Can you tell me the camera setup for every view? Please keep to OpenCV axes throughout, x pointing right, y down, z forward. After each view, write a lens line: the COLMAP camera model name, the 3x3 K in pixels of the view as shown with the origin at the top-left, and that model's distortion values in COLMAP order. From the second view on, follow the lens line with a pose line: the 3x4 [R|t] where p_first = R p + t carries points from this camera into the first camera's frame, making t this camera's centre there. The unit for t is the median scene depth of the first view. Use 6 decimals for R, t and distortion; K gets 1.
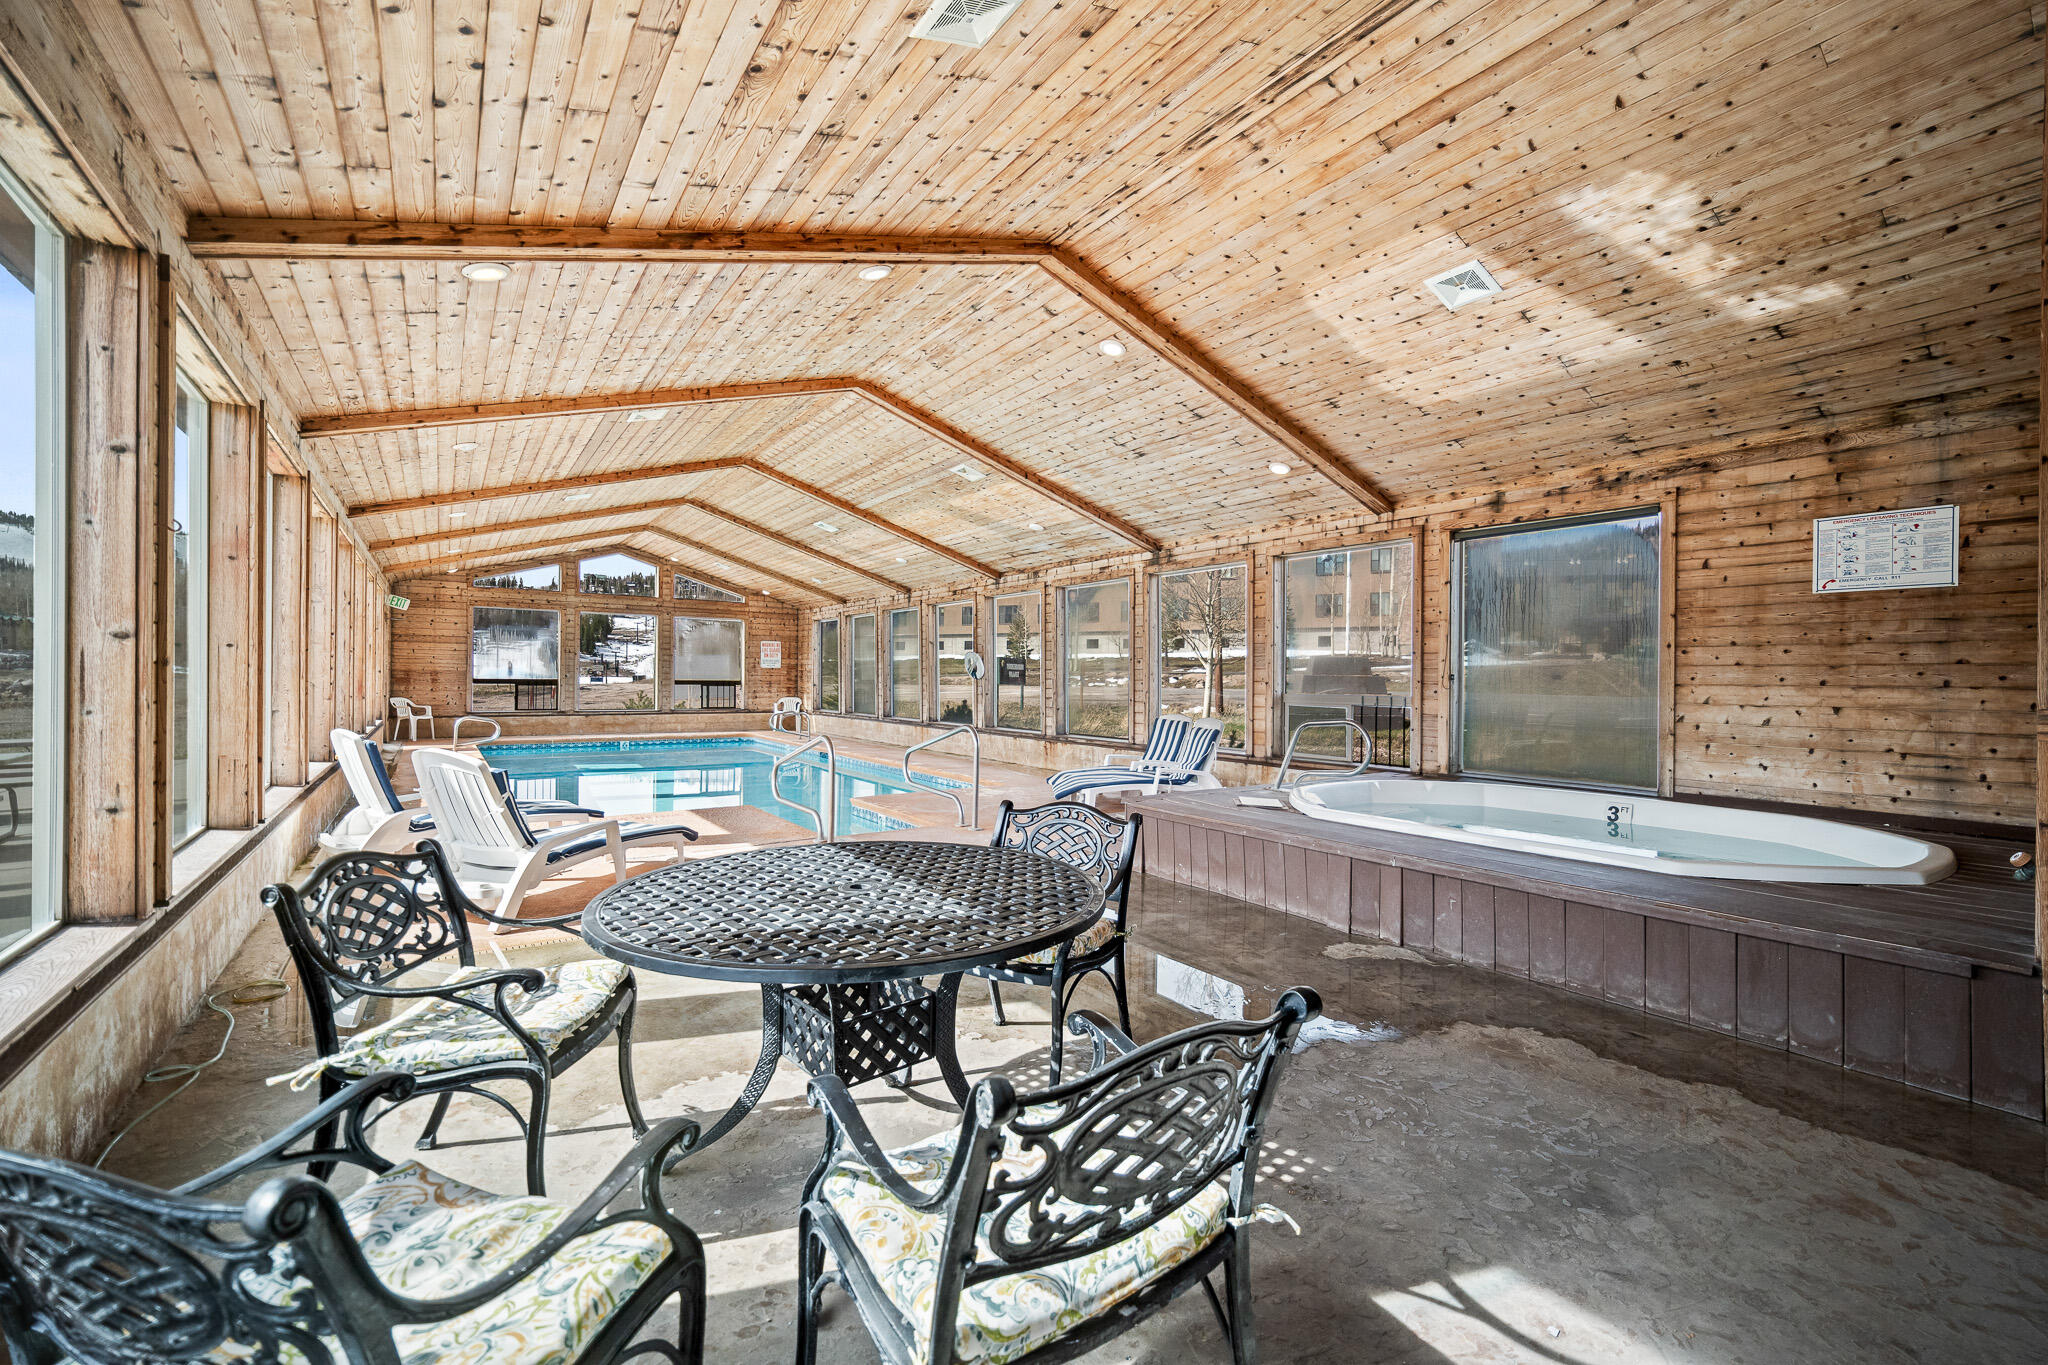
lens RADIAL K [[851.3, 0, 1029.0], [0, 851.3, 682.0], [0, 0, 1]] dist [-0.006490, 0.001420]
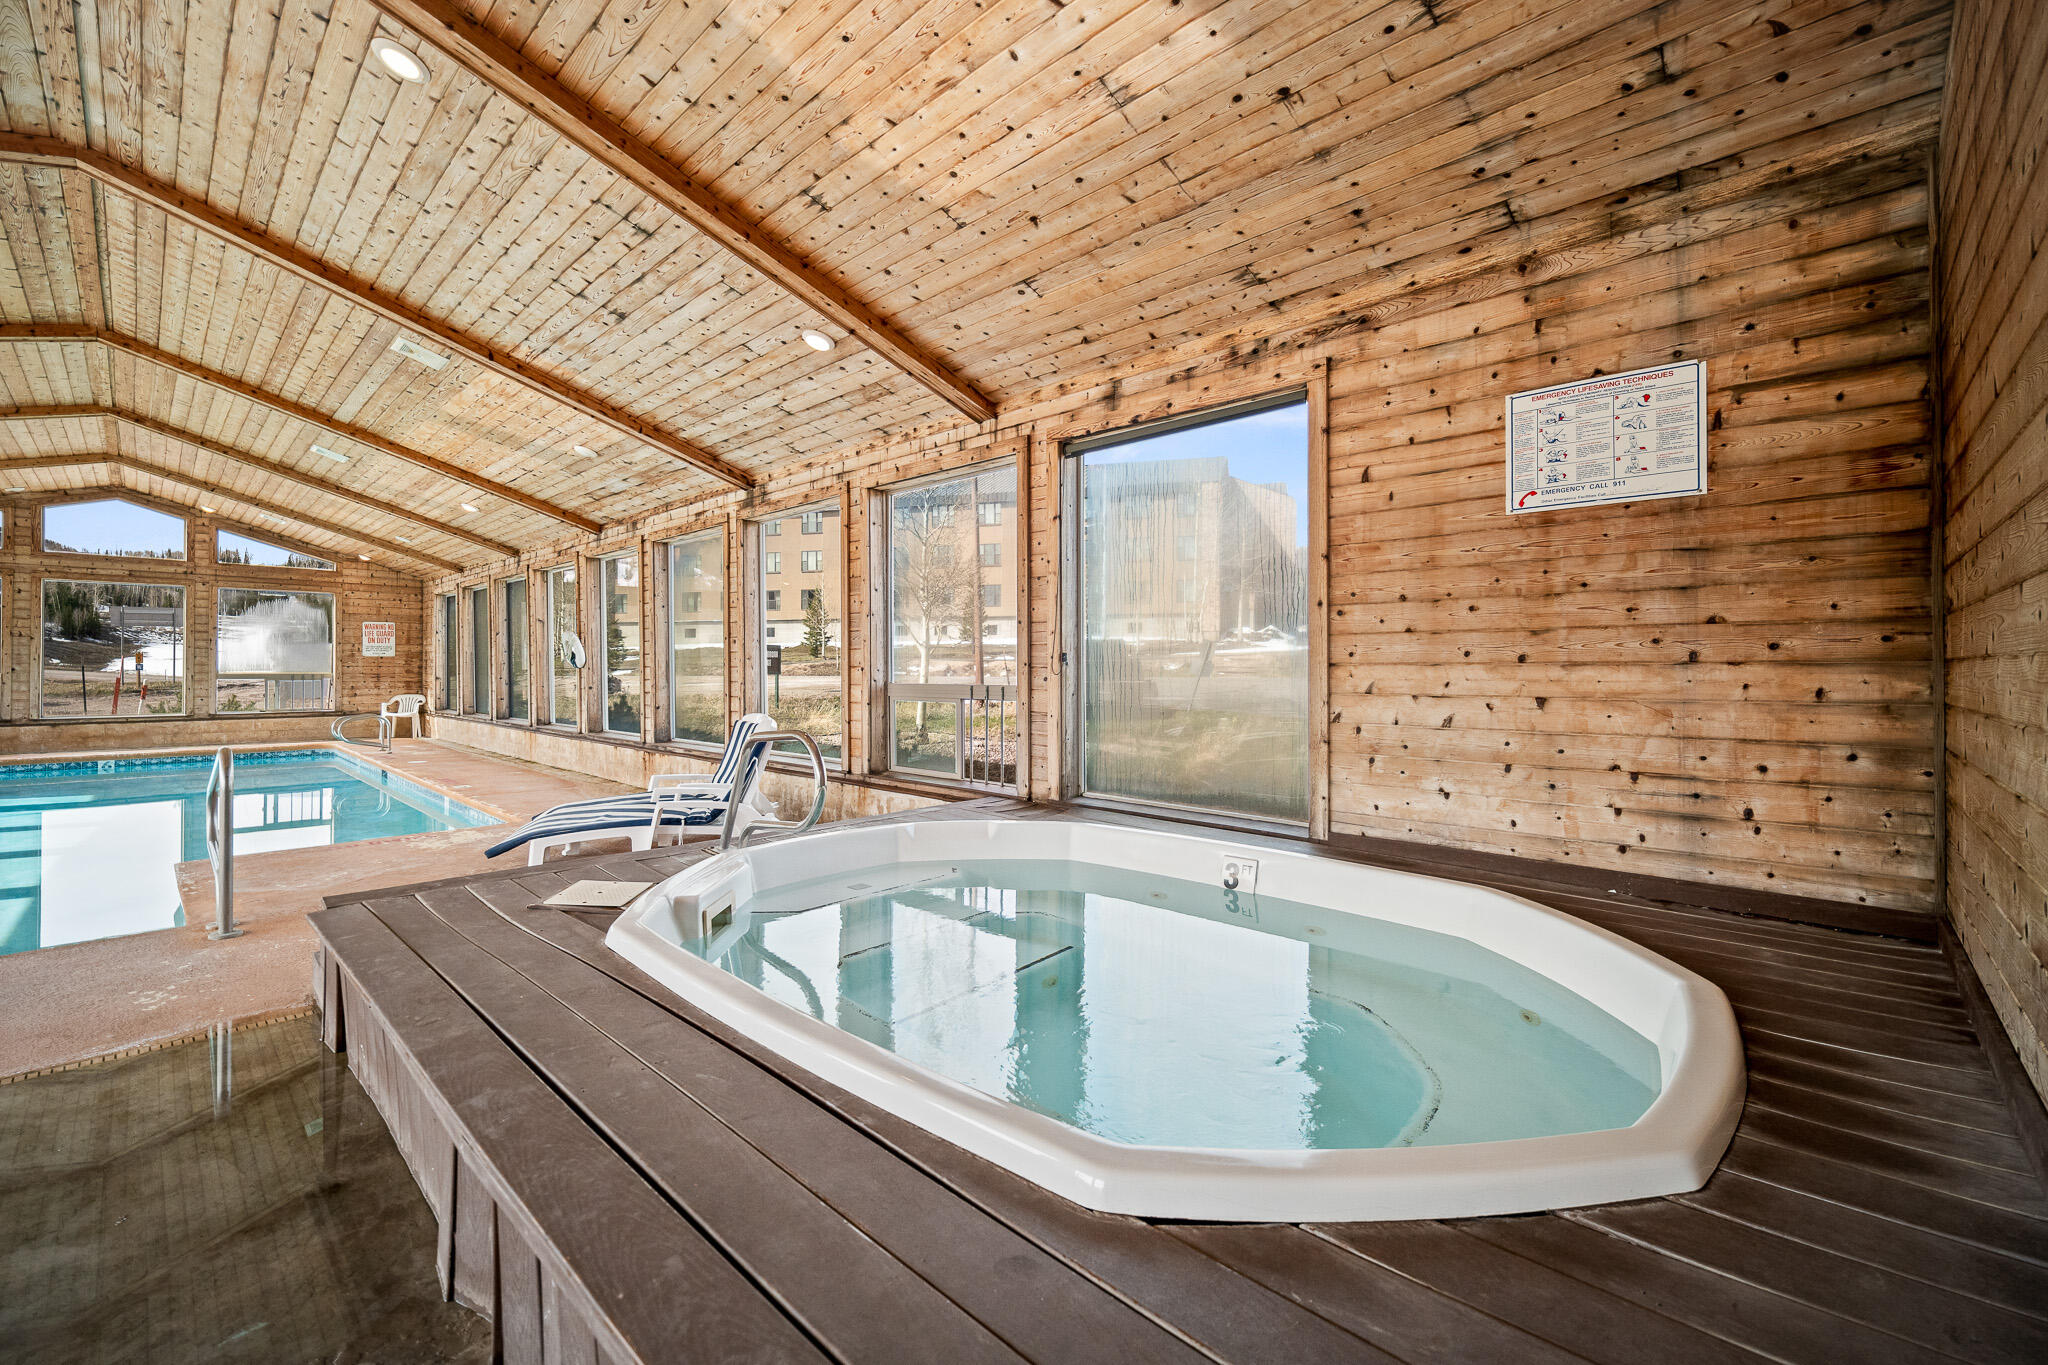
lens RADIAL K [[851.3, 0, 1042.5], [0, 851.3, 663.1], [0, 0, 1]] dist [-0.006490, 0.001420]
pose [[0.979998, -0.008771, 0.198815, 0.413120], [0.010522, 0.999915, -0.007752, 0.004992], [-0.198730, 0.009689, 0.980006, 0.405185]]
